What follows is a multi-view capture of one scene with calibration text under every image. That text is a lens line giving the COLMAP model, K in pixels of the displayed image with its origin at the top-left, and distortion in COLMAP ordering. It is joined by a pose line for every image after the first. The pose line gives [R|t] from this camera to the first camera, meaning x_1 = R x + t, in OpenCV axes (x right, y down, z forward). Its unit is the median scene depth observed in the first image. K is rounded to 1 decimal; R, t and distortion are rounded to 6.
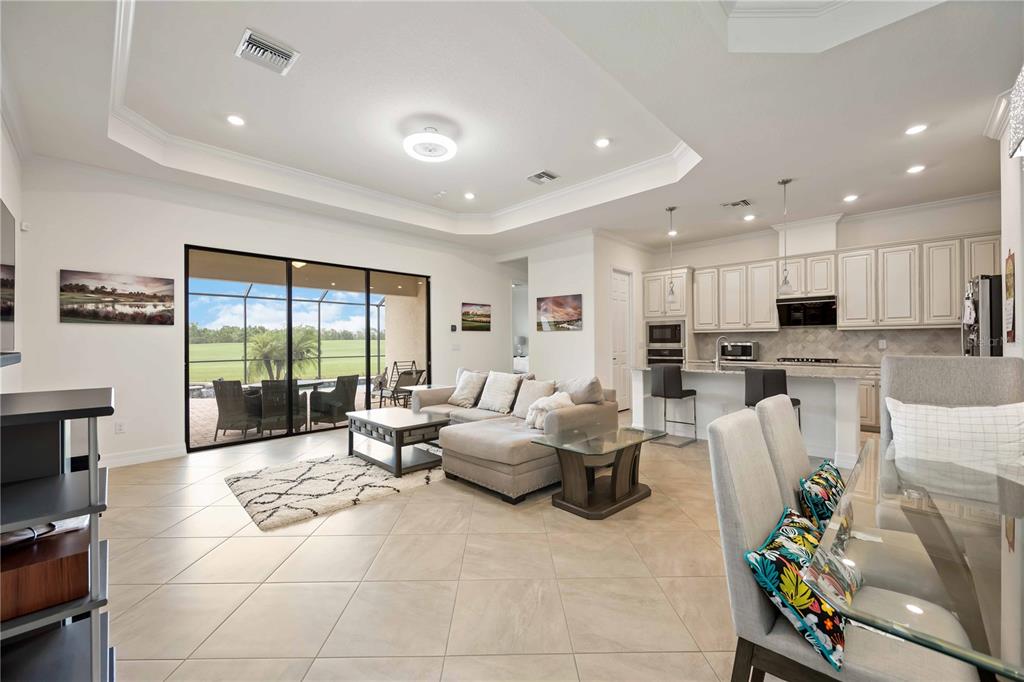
lens RADIAL K [[408.9, 0, 501.0], [0, 408.9, 341.7], [0, 0, 1]] dist [-0.000238, 0.000319]
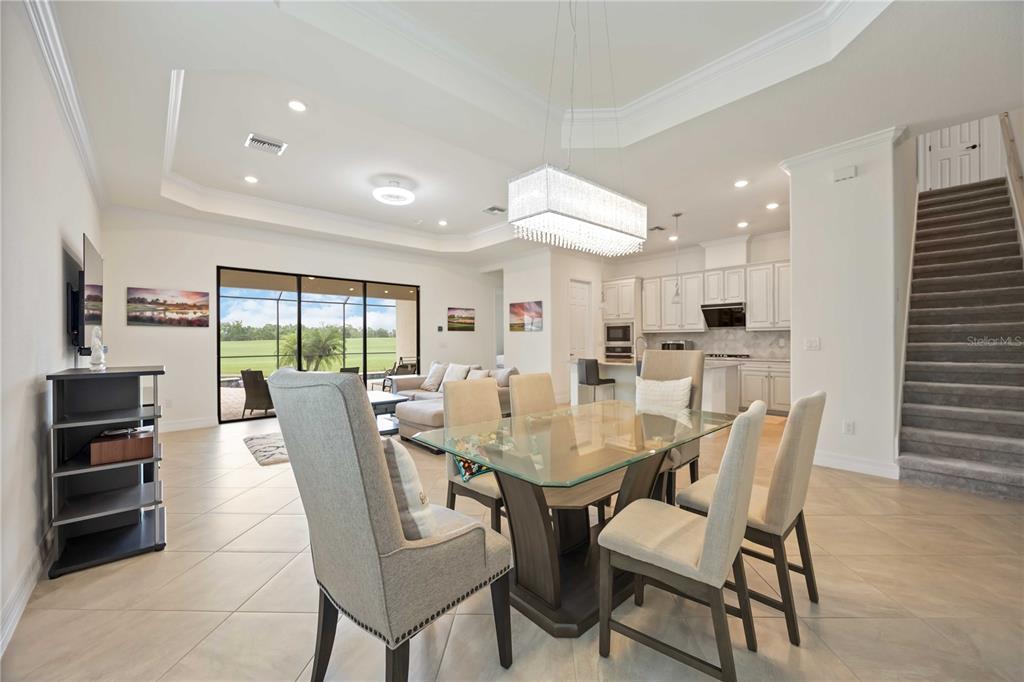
lens RADIAL K [[397.5, 0, 517.7], [0, 397.5, 340.3], [0, 0, 1]] dist [-0.000014, -0.000256]
pose [[0.999479, 0.001742, -0.032237, 0.196020], [-0.001708, 0.999998, 0.001095, -0.001001], [0.032238, -0.001039, 0.999480, -0.206876]]
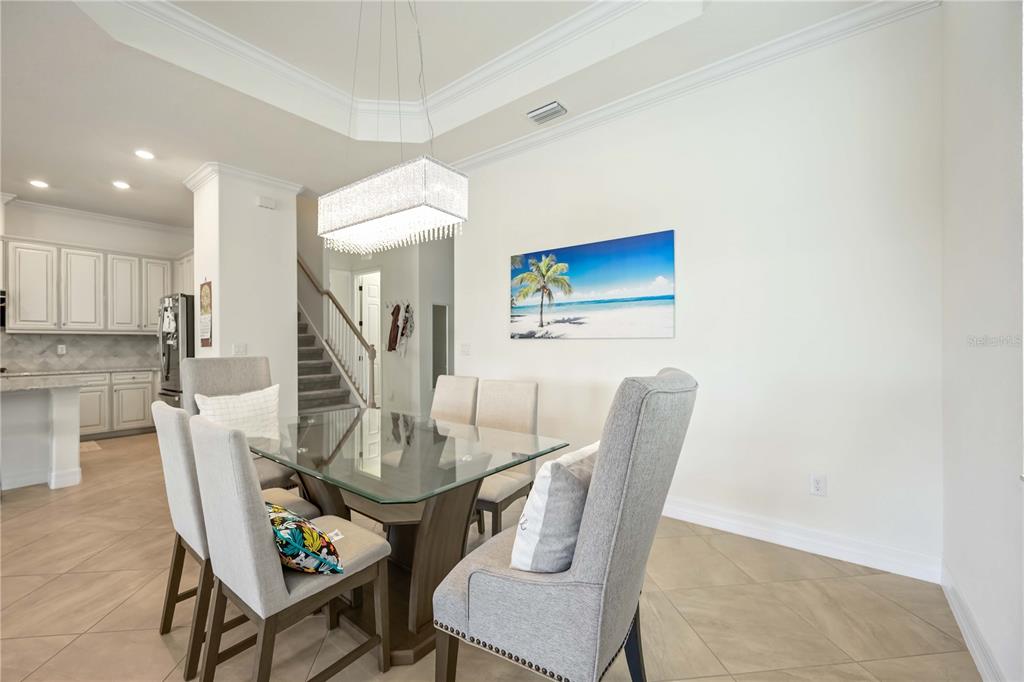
lens RADIAL K [[408.9, 0, 501.0], [0, 408.9, 341.7], [0, 0, 1]] dist [-0.000238, 0.000319]
pose [[-0.104069, 0.009789, 0.994522, -0.110782], [0.003504, 0.999949, -0.009476, 0.000454], [-0.994564, 0.002499, -0.104098, 0.096665]]
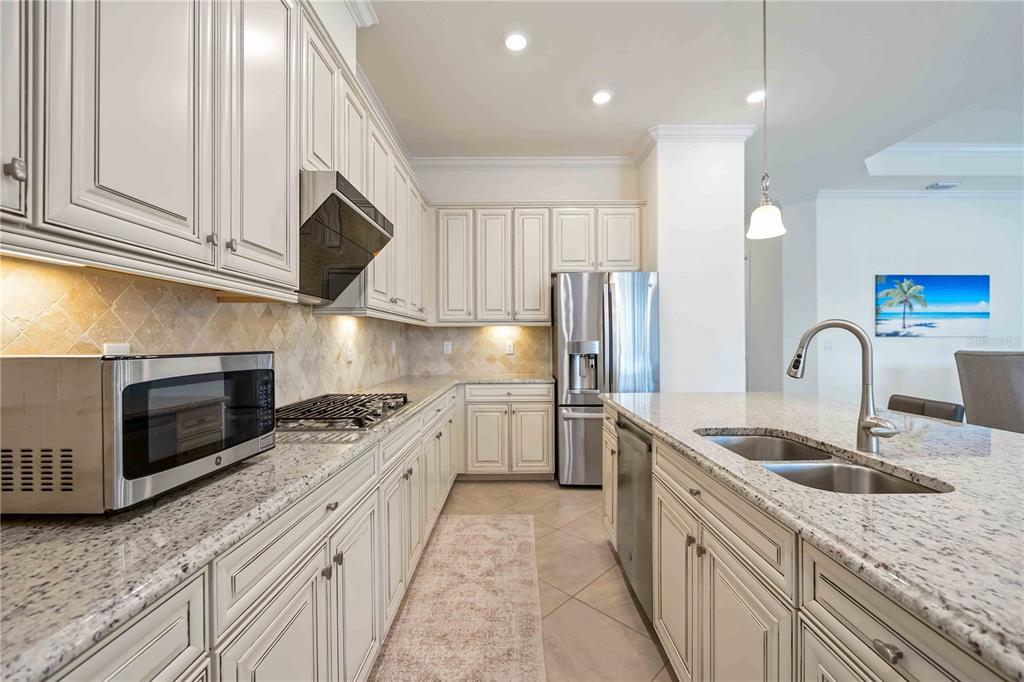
lens RADIAL K [[419.8, 0, 512.0], [0, 419.8, 341.0], [0, 0, 1]] dist [-0.000845, -0.000307]
pose [[-0.708632, 0.010274, 0.705504, 0.483278], [0.007805, 0.999947, -0.006722, -0.001193], [-0.705536, 0.000743, -0.708674, 1.250652]]
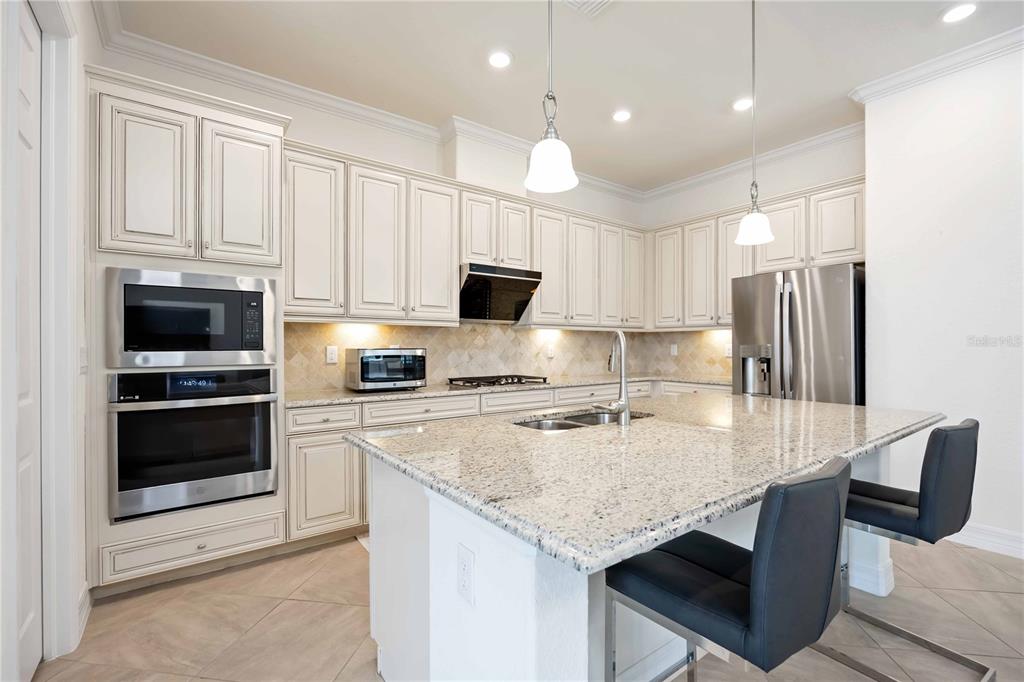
lens RADIAL K [[458.3, 0, 545.1], [0, 458.3, 344.1], [0, 0, 1]] dist [-0.001546, 0.000007]
pose [[0.103019, 0.007503, 0.994651, 0.136560], [-0.001315, 0.999972, -0.007407, 0.000153], [-0.994678, -0.000545, 0.103026, 0.960765]]
